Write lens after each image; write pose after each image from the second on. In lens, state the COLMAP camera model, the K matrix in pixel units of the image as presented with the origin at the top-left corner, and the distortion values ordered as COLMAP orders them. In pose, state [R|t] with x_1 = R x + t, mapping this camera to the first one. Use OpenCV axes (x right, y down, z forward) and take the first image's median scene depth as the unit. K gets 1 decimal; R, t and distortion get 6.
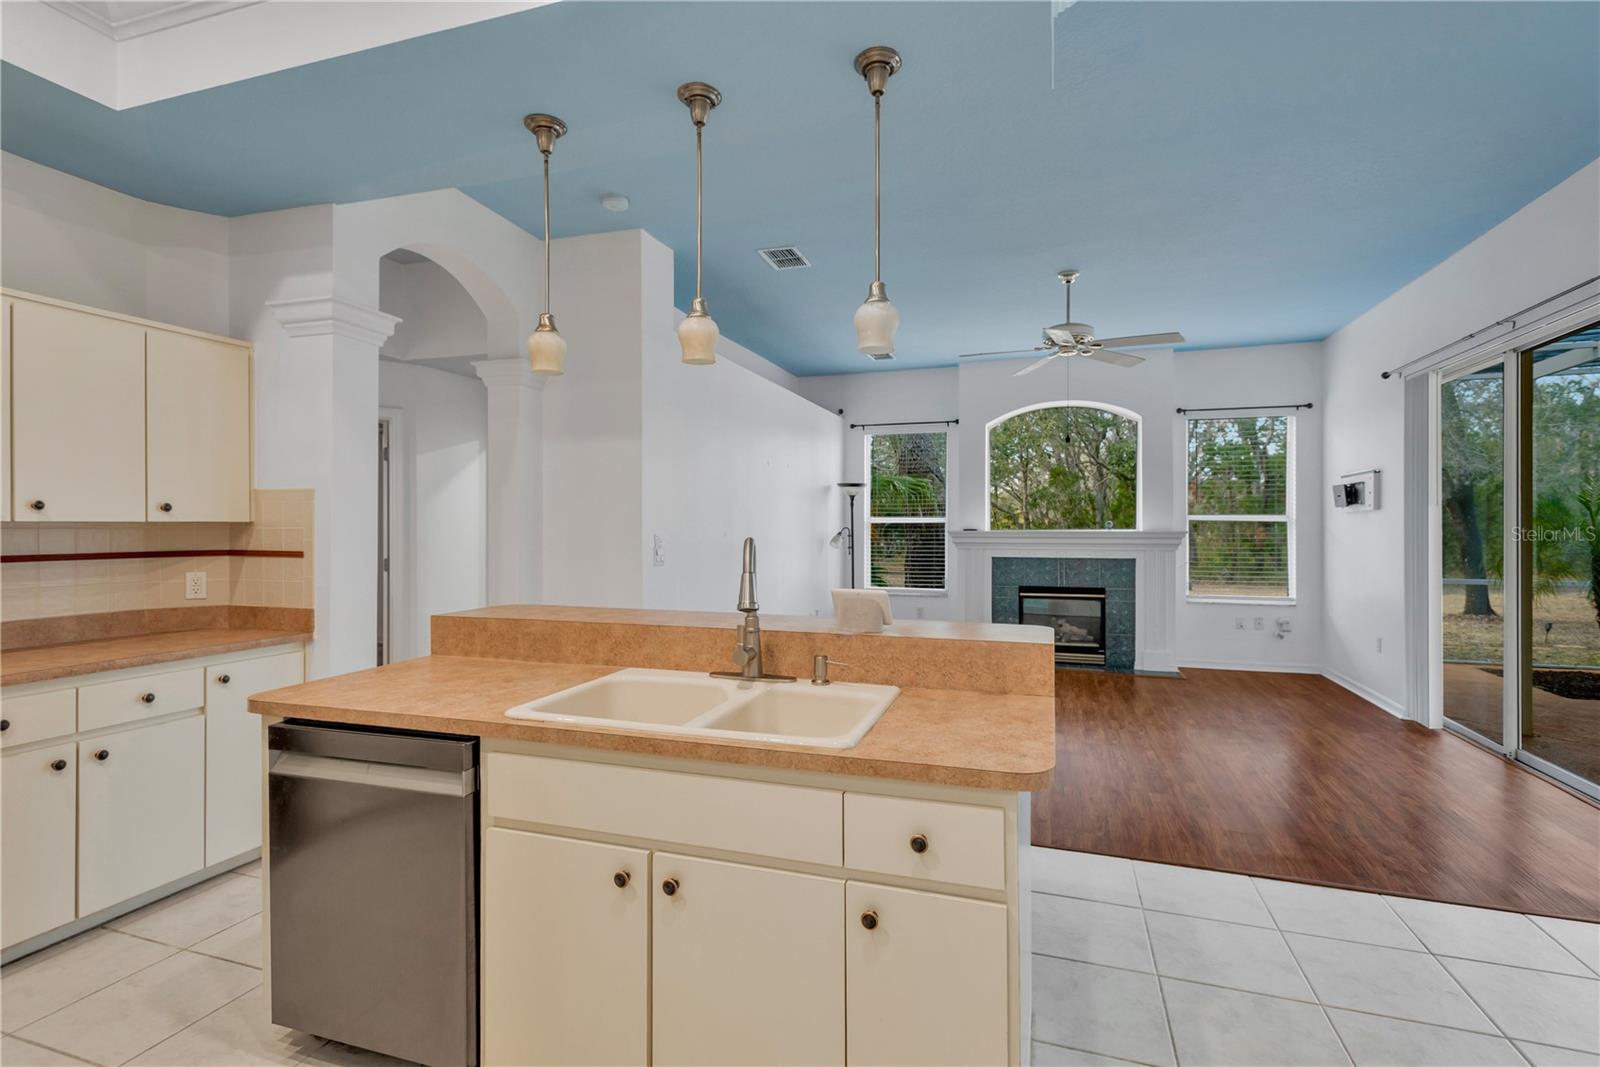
lens RADIAL K [[752.9, 0, 800.0], [0, 752.9, 528.8], [0, 0, 1]] dist [0.013050, -0.000897]
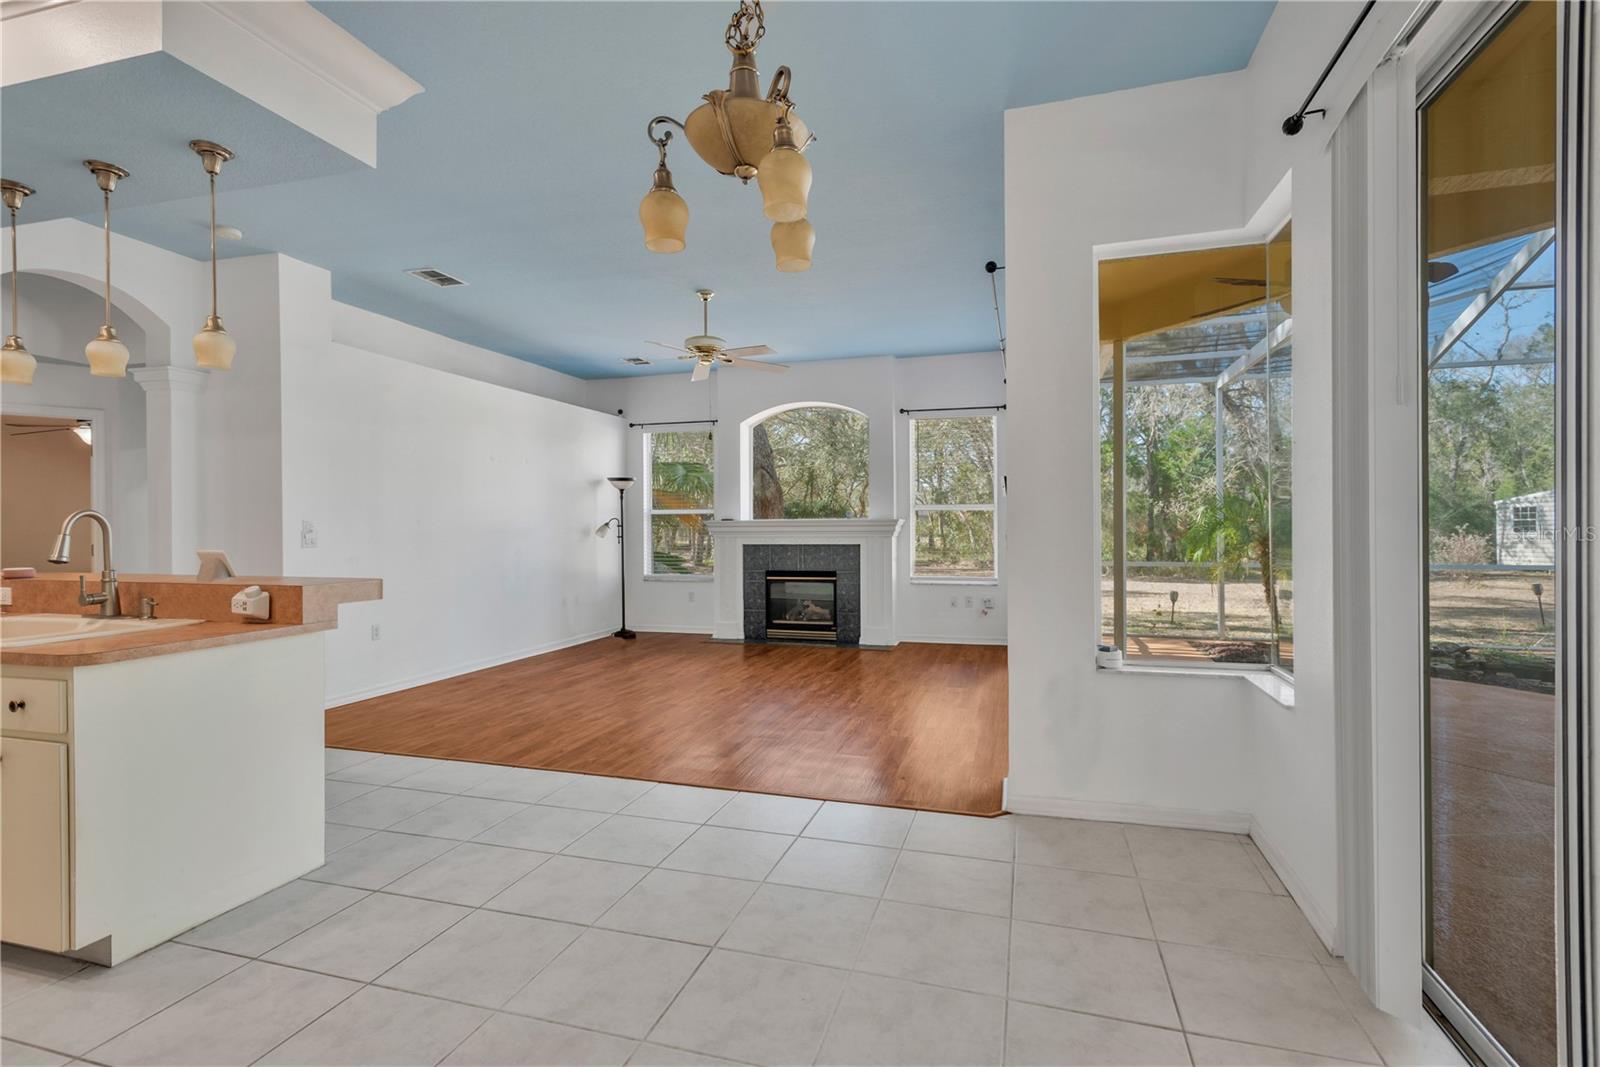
lens RADIAL K [[752.9, 0, 805.4], [0, 752.9, 532.2], [0, 0, 1]] dist [0.013050, -0.000897]
pose [[0.999557, -0.005699, 0.029199, 0.391068], [0.005526, 0.999967, 0.005976, 0.016811], [-0.029232, -0.005812, 0.999556, -0.127130]]
